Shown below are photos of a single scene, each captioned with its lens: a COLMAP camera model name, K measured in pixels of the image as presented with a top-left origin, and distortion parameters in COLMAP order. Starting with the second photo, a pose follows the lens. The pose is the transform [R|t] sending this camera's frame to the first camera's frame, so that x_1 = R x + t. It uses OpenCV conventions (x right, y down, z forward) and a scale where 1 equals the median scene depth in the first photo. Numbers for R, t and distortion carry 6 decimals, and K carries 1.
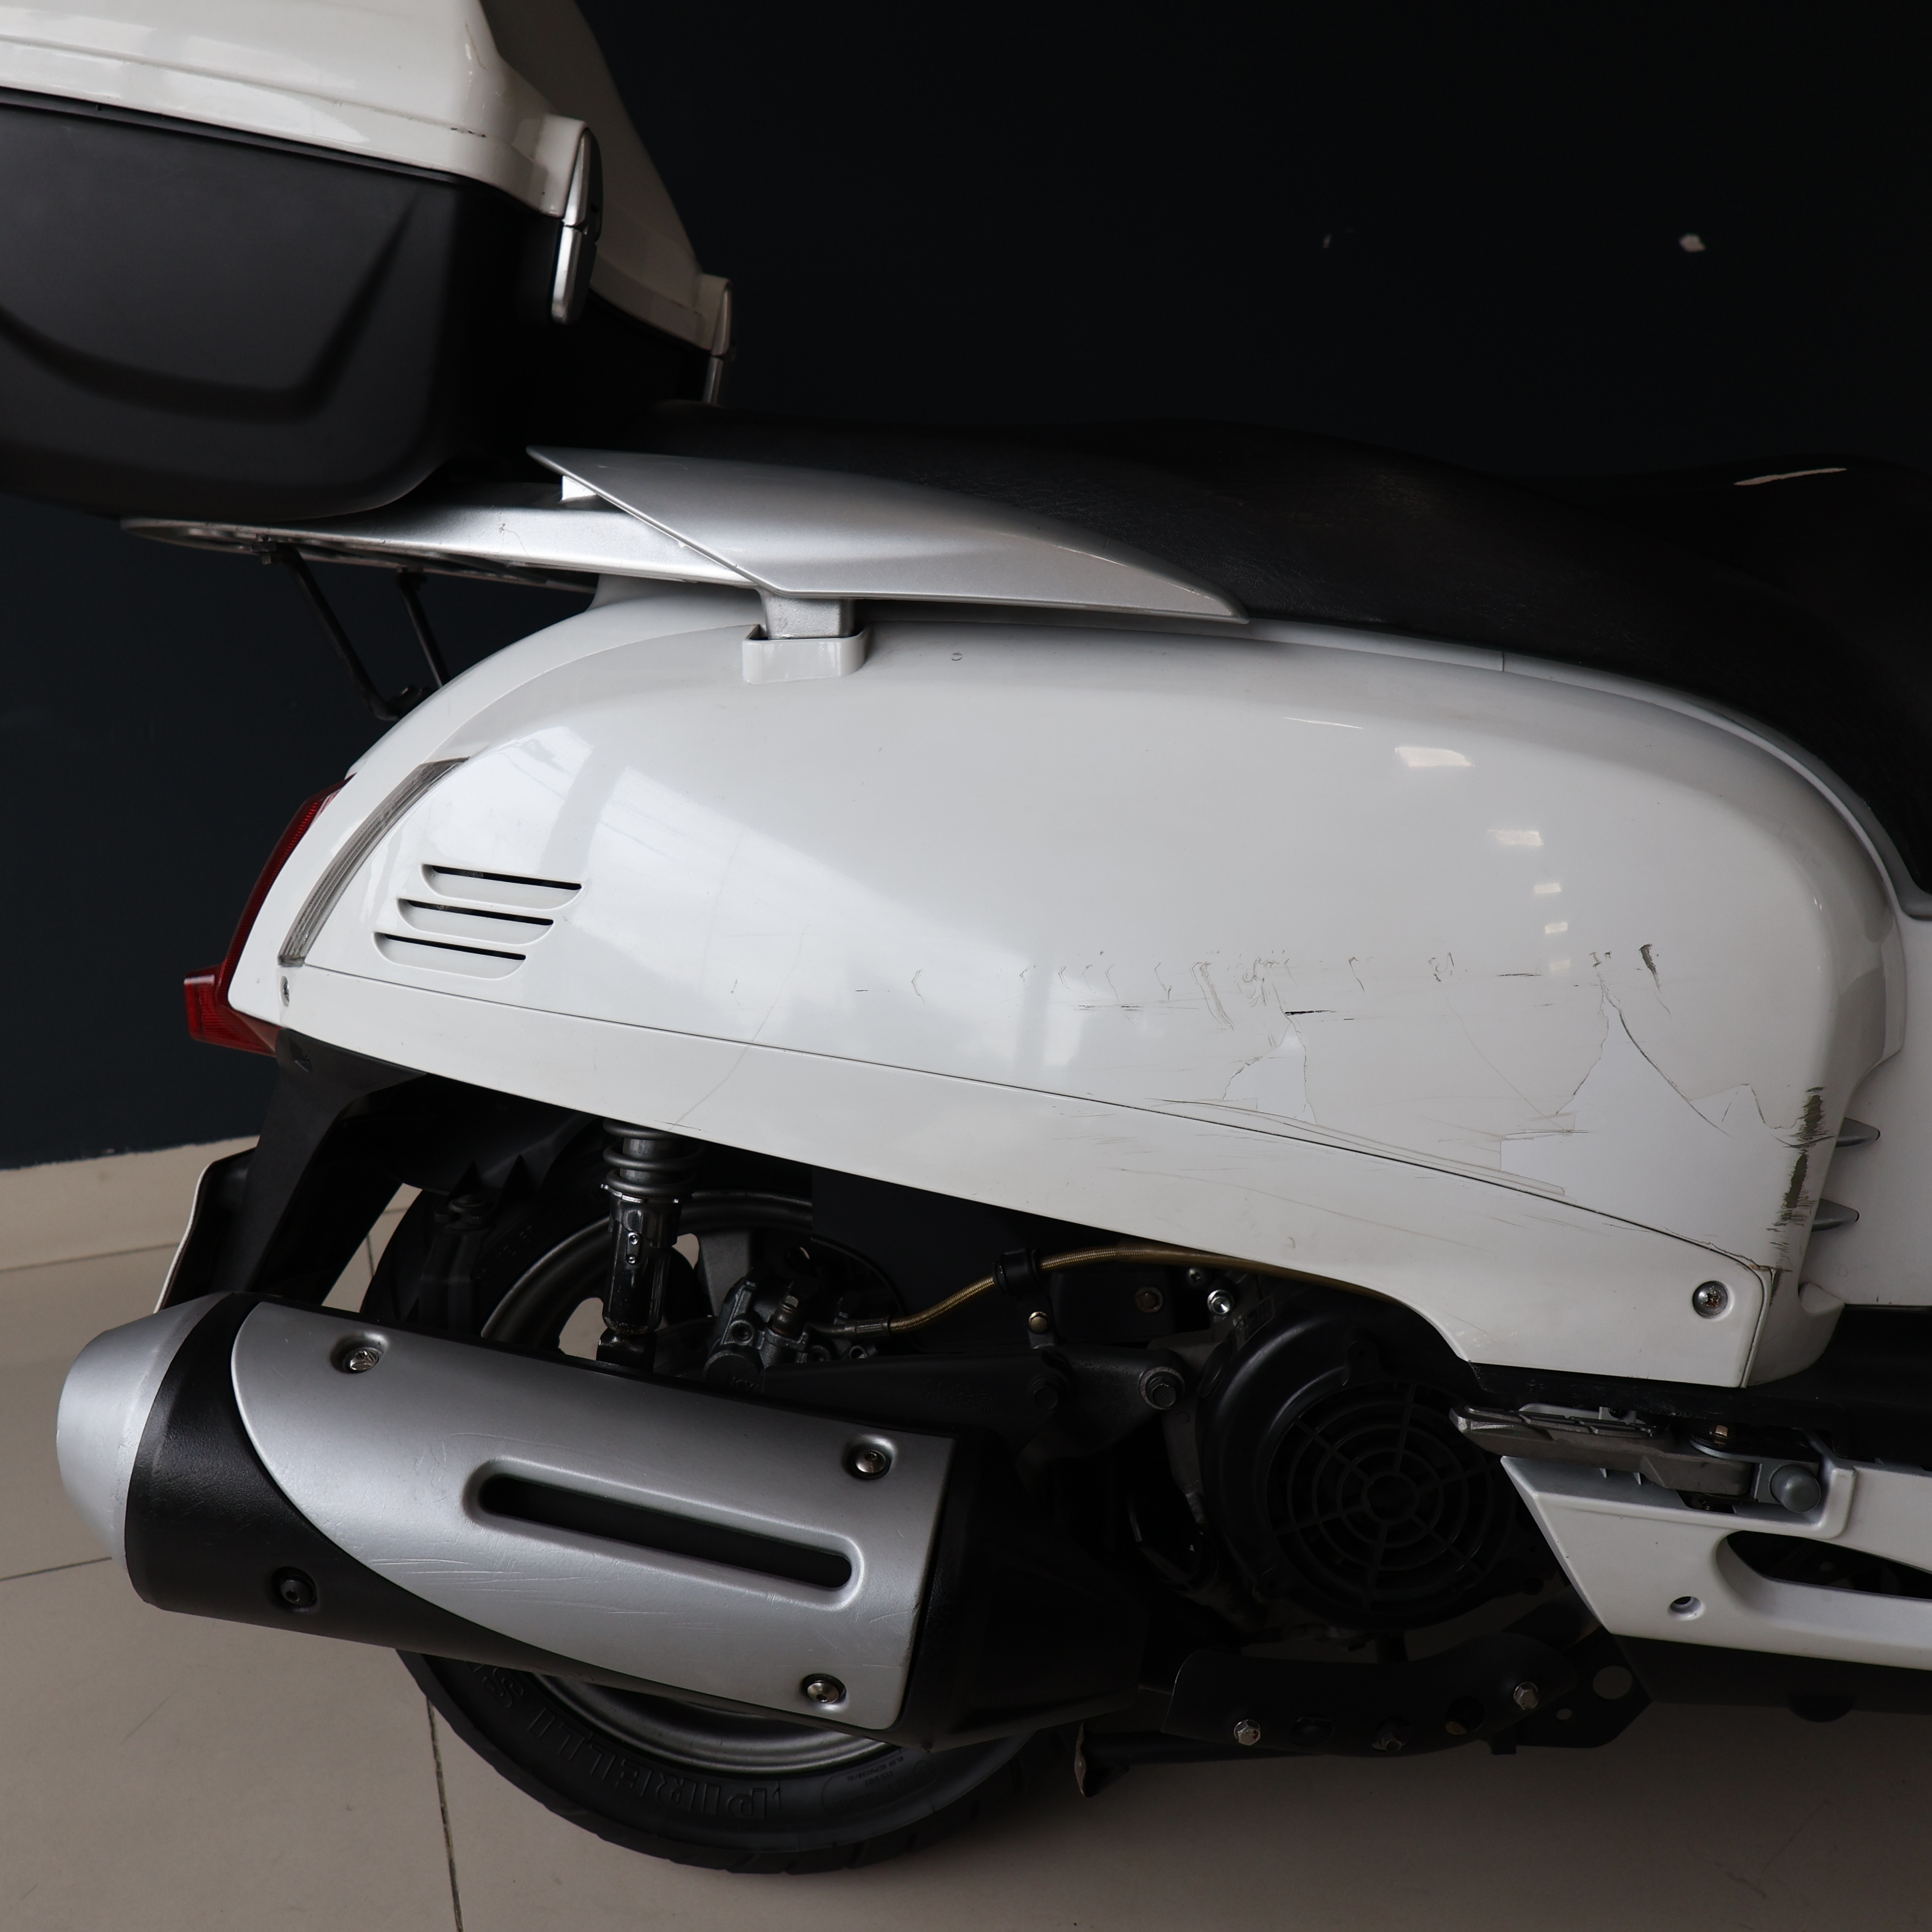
lens RADIAL K [[2060.4, 0, 836.6], [0, 2060.4, 911.6], [0, 0, 1]] dist [-0.021969, -0.038215]
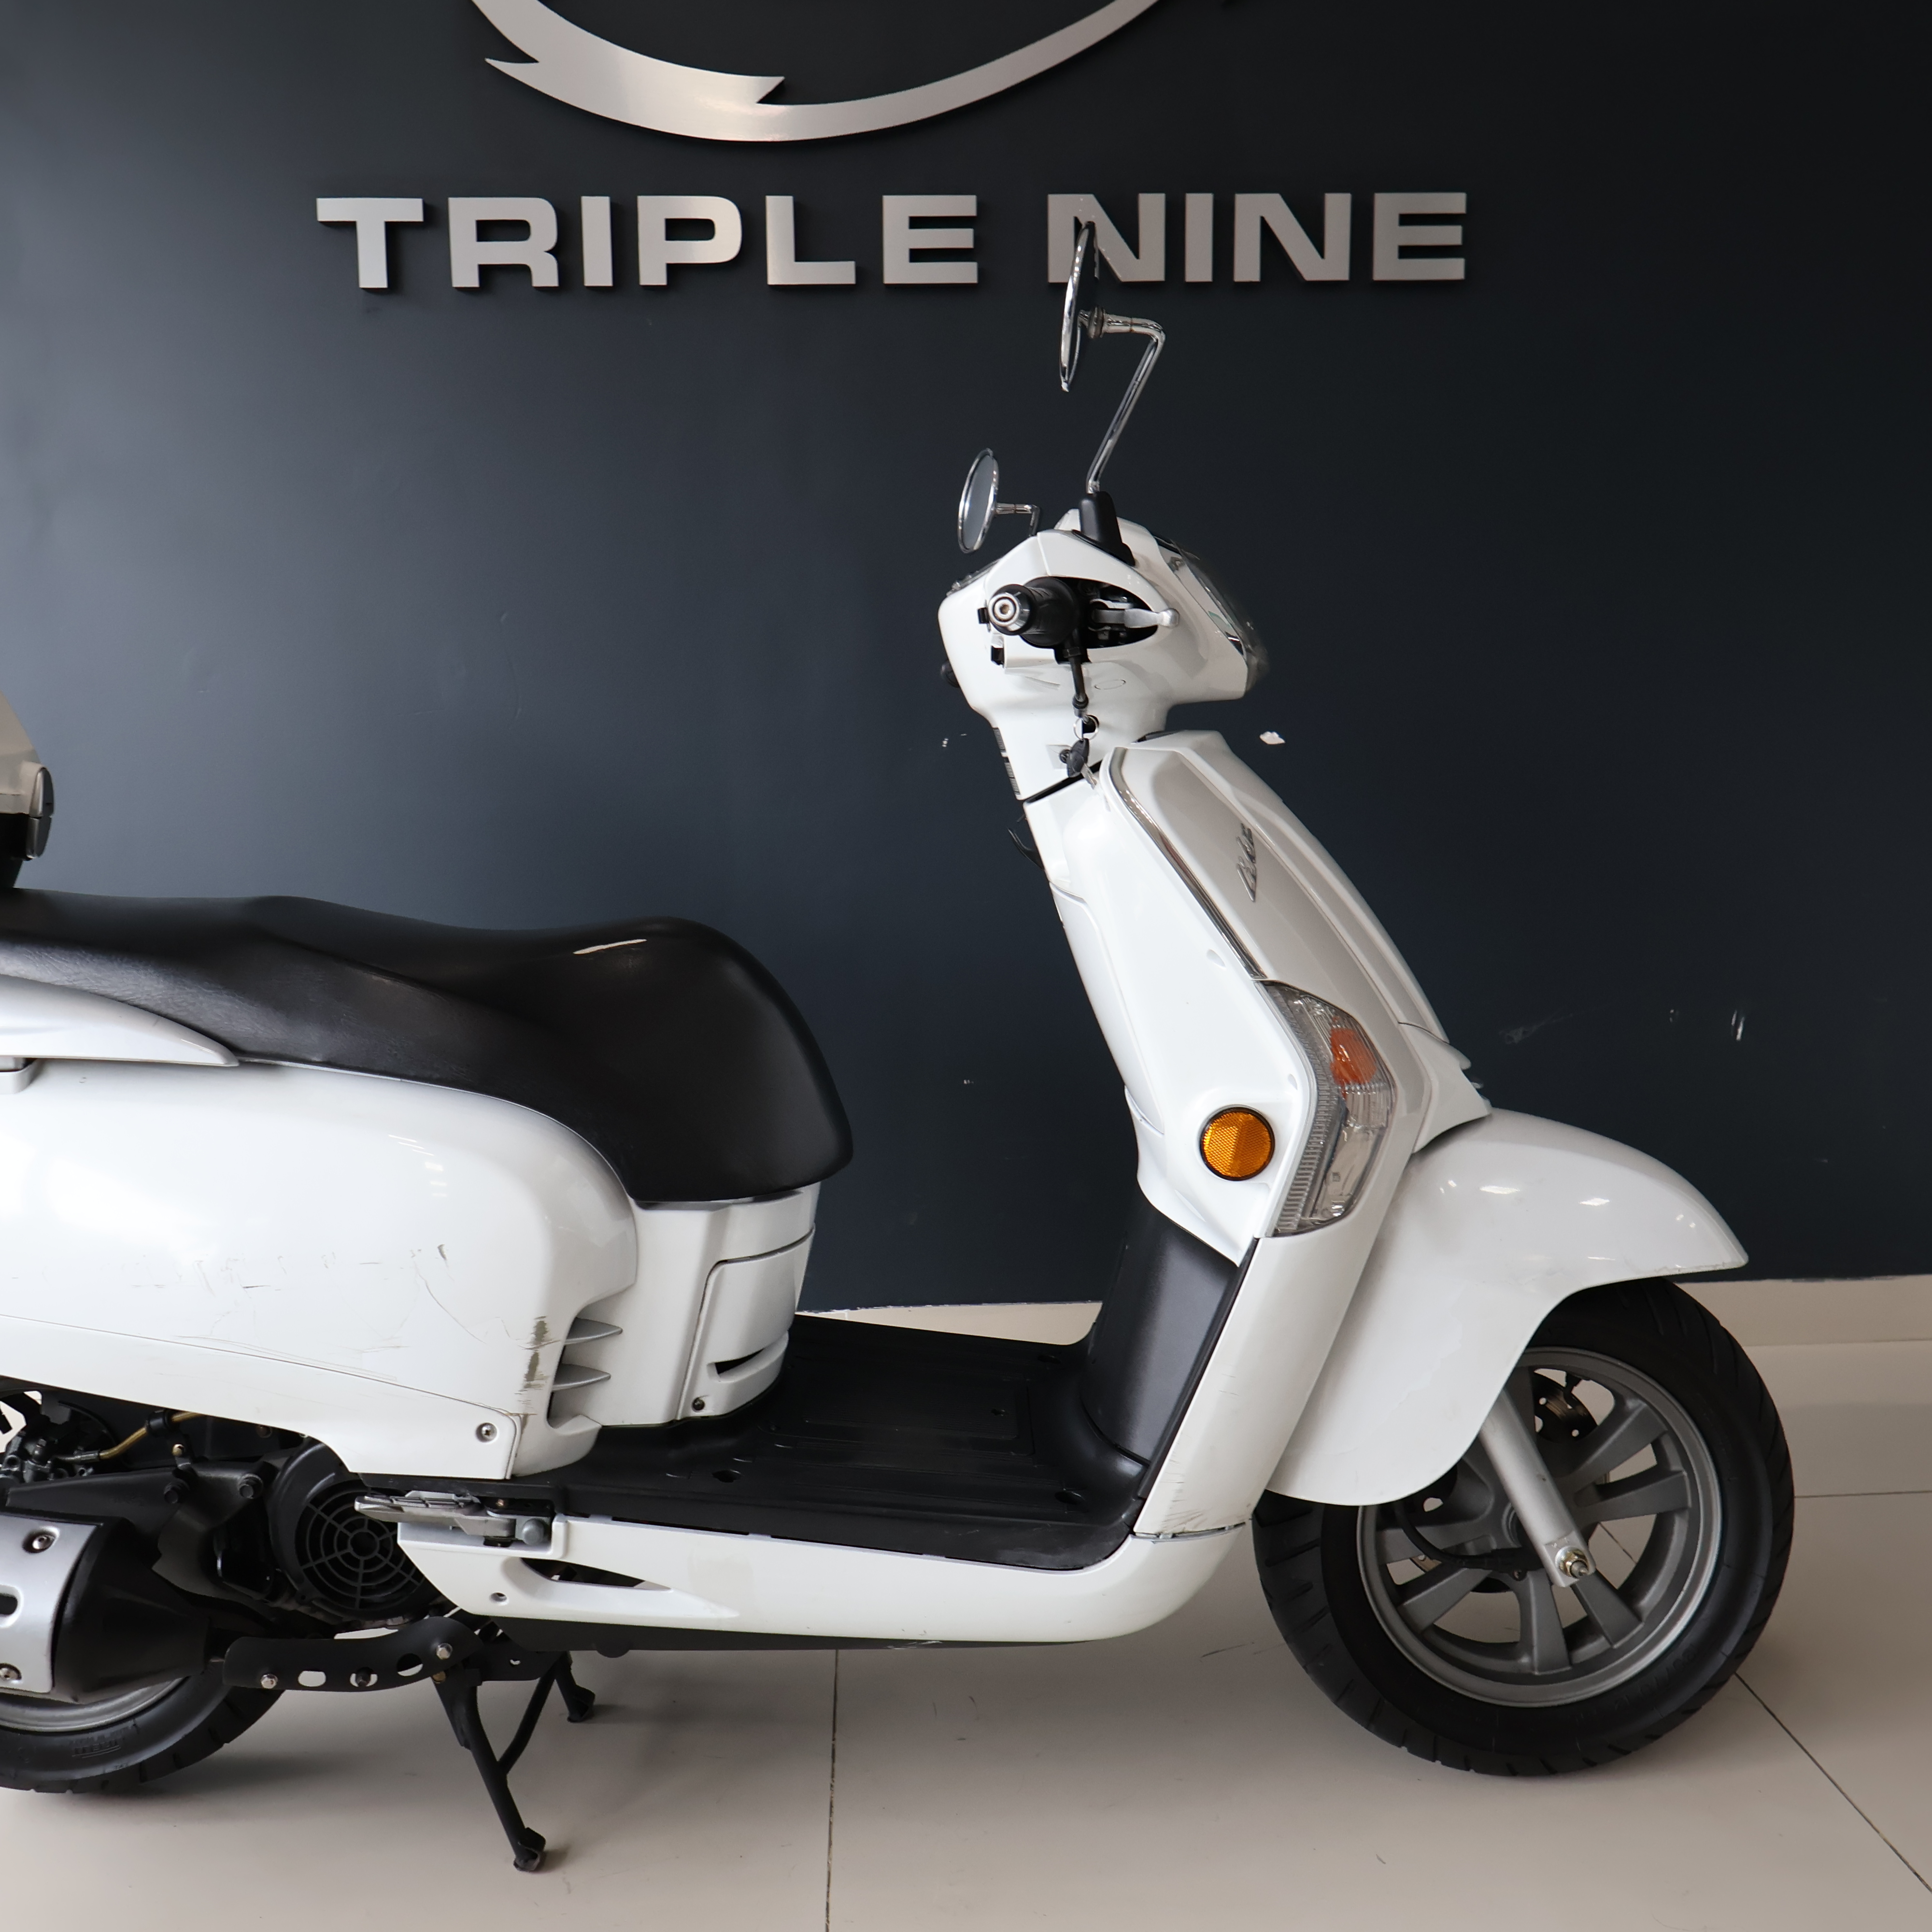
lens RADIAL K [[1933.8, 0, 966.0], [0, 1933.8, 966.0], [0, 0, 1]] dist [-0.010407, -0.005796]
pose [[0.988881, -0.019573, 0.147417, 0.560496], [0.017874, 0.999758, 0.012841, -0.228972], [-0.147633, -0.010064, 0.988991, -0.730252]]
